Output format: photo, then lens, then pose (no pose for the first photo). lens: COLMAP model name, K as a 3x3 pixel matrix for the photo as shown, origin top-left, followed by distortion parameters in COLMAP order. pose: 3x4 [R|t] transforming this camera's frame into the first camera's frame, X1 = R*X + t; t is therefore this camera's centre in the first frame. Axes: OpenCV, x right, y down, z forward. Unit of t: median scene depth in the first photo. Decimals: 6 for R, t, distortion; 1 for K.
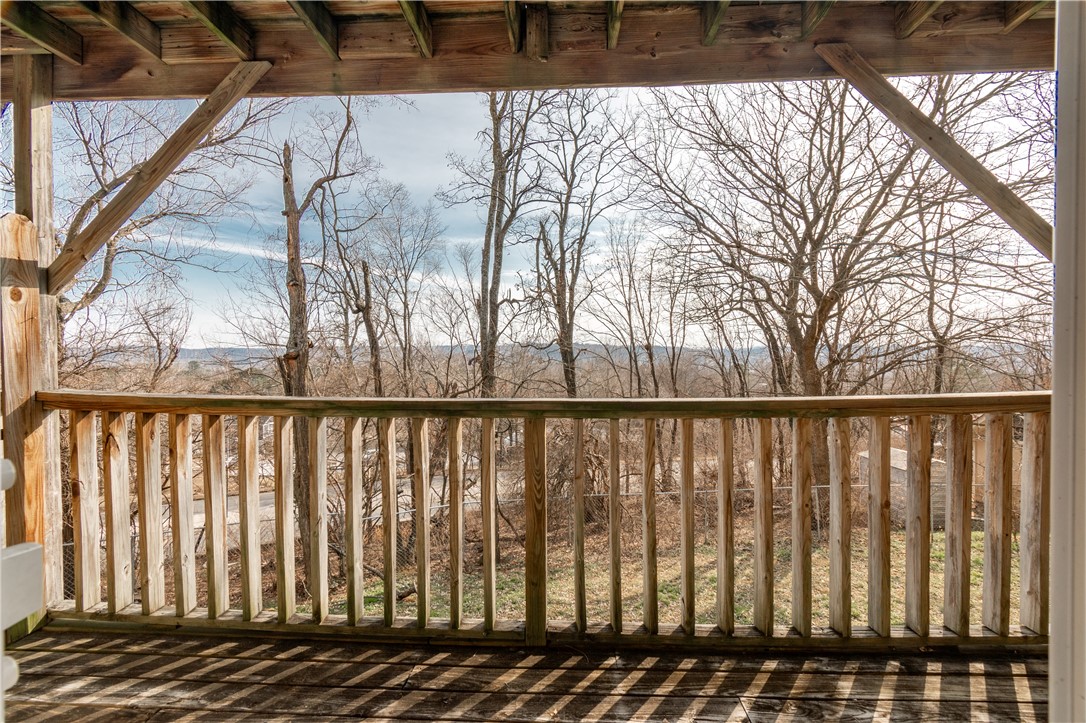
lens RADIAL K [[480.2, 0, 547.6], [0, 480.2, 348.5], [0, 0, 1]] dist [0.008528, -0.004779]
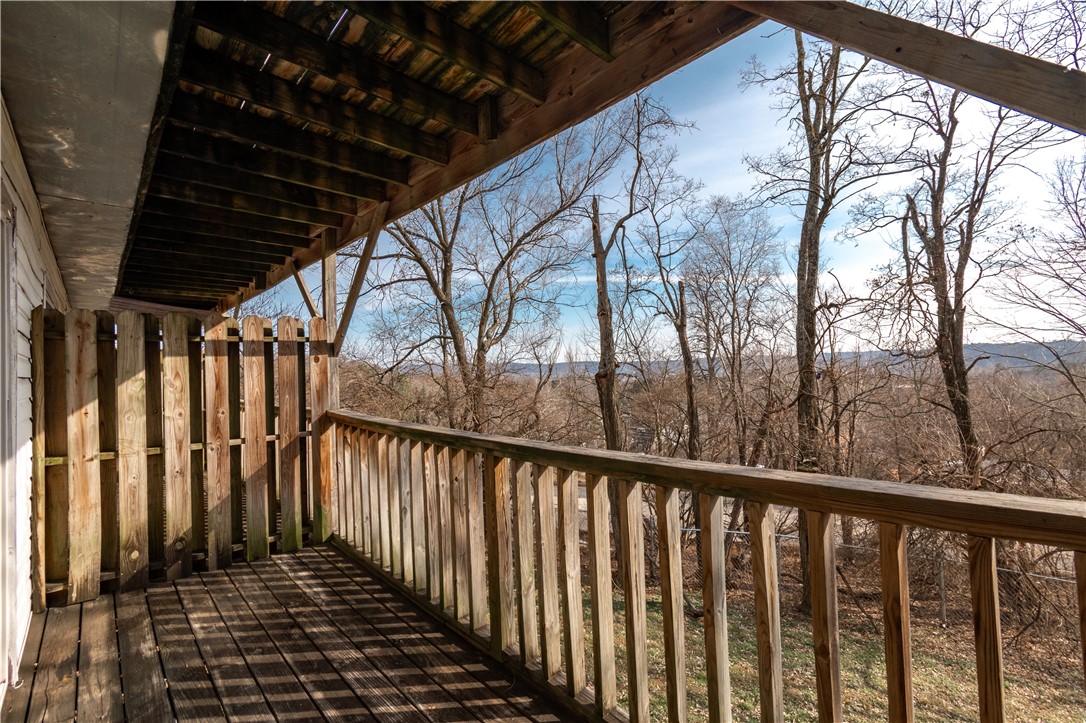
lens RADIAL K [[480.2, 0, 547.6], [0, 480.2, 348.5], [0, 0, 1]] dist [0.008528, -0.004779]
pose [[0.716257, -0.044905, -0.696390, 0.187875], [0.030995, 0.998990, -0.032538, -0.014028], [0.697148, 0.001721, 0.716925, 0.059804]]
